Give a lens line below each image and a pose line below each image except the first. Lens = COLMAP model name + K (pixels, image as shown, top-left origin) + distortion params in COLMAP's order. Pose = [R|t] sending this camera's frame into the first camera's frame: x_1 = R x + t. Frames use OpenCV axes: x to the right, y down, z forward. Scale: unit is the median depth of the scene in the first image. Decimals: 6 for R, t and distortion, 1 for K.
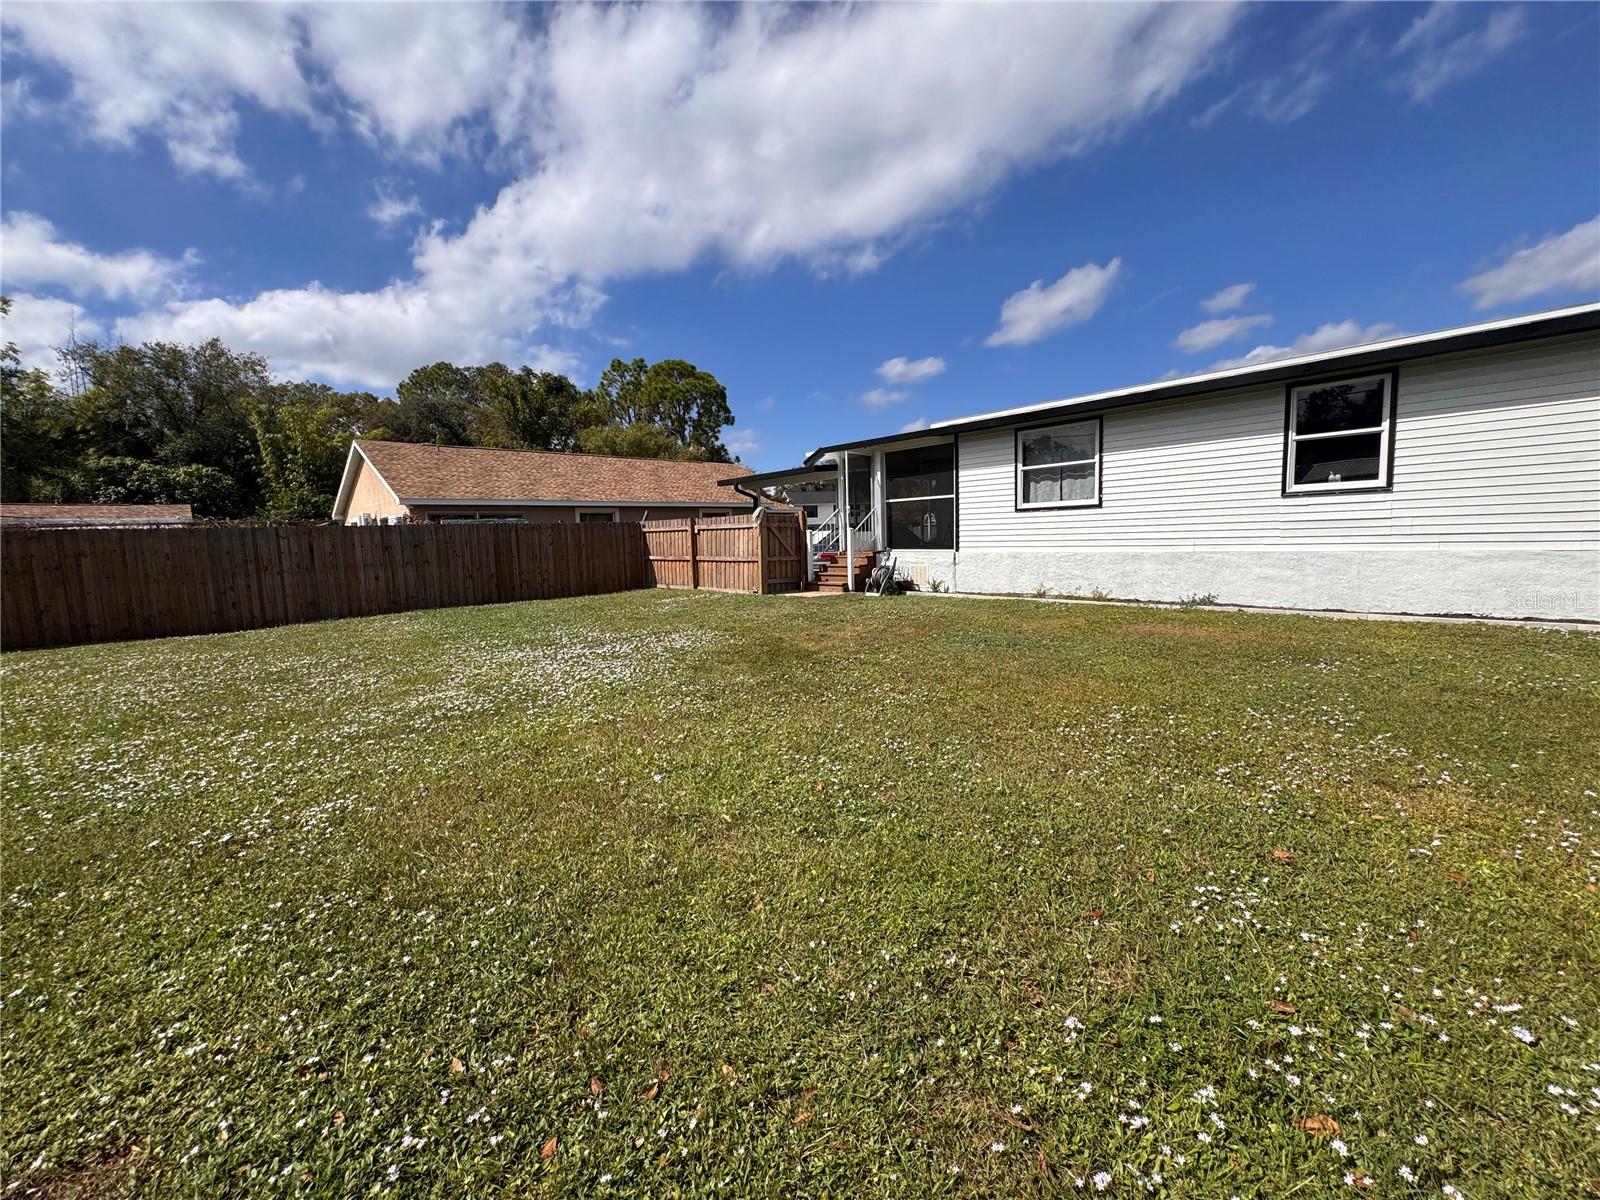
lens RADIAL K [[643.2, 0, 797.8], [0, 643.2, 595.7], [0, 0, 1]] dist [-0.002392, 0.000487]
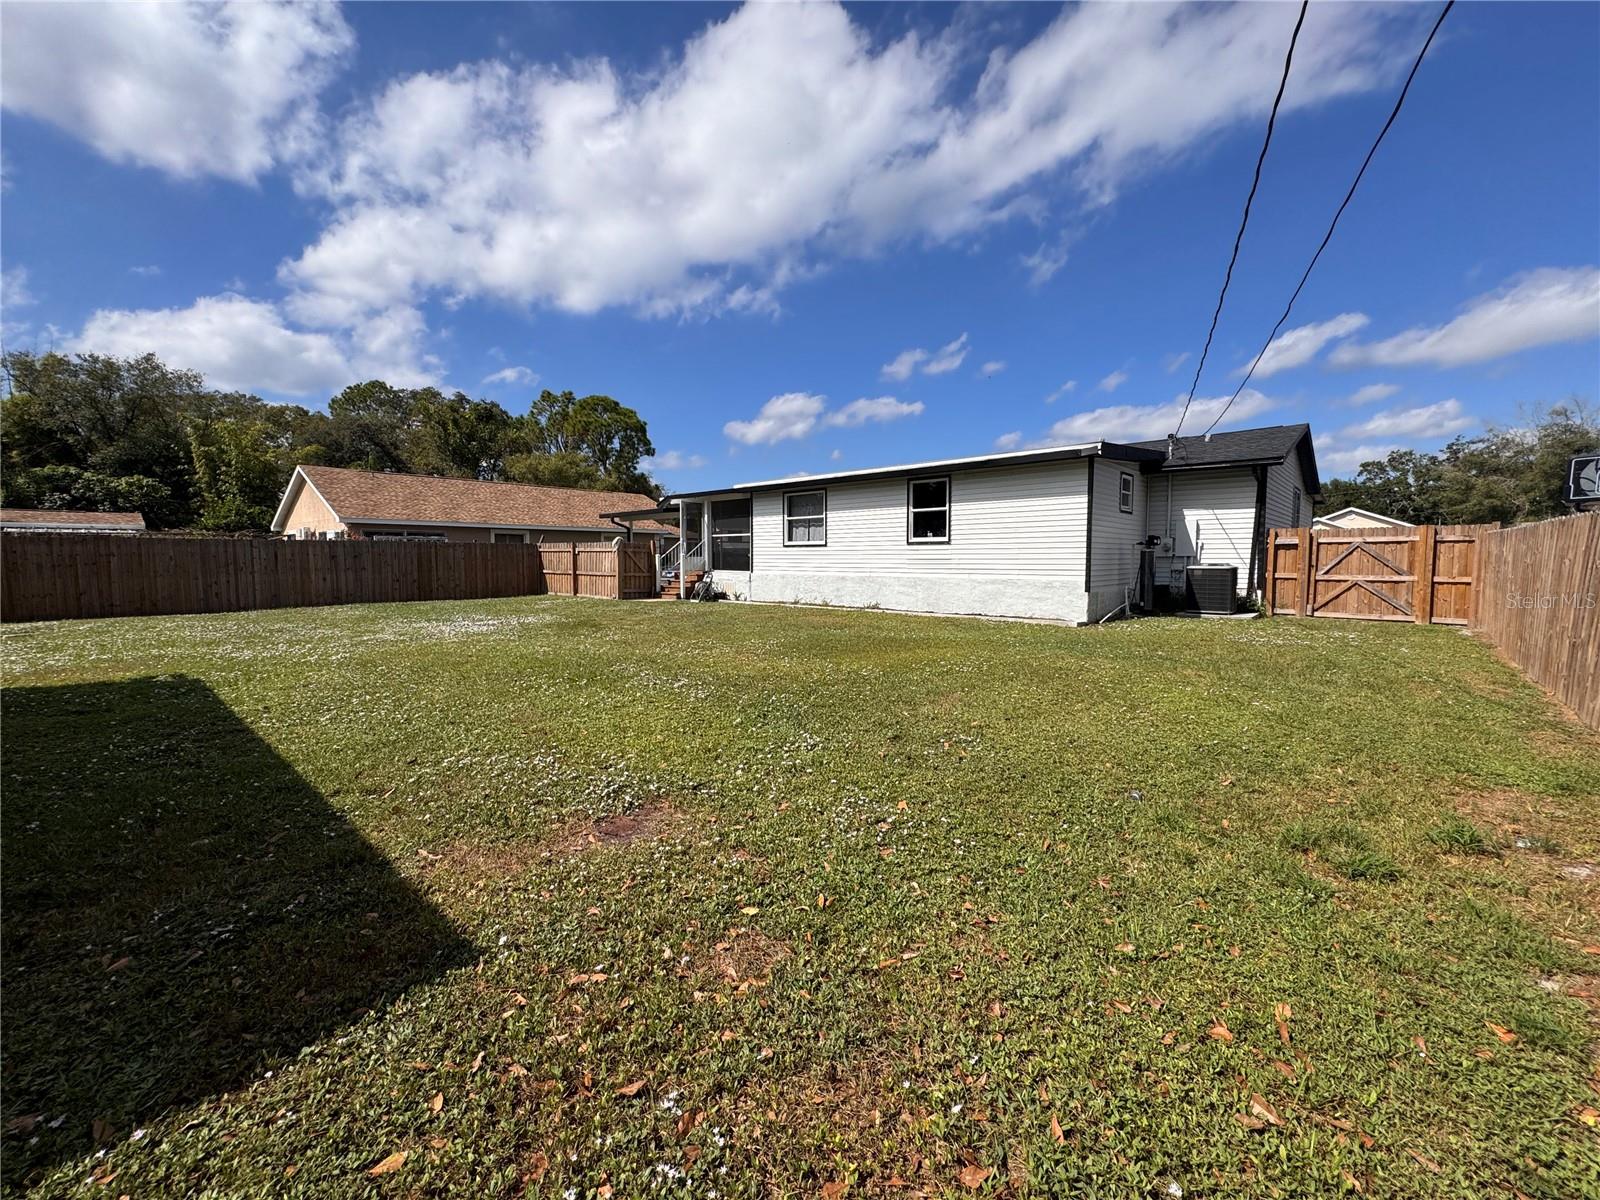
lens RADIAL K [[643.2, 0, 802.2], [0, 643.2, 604.6], [0, 0, 1]] dist [-0.002392, 0.000487]
pose [[0.995389, 0.026166, 0.092281, 0.148414], [-0.024034, 0.999420, -0.024138, 0.023067], [-0.092859, 0.021809, 0.995440, -0.293063]]
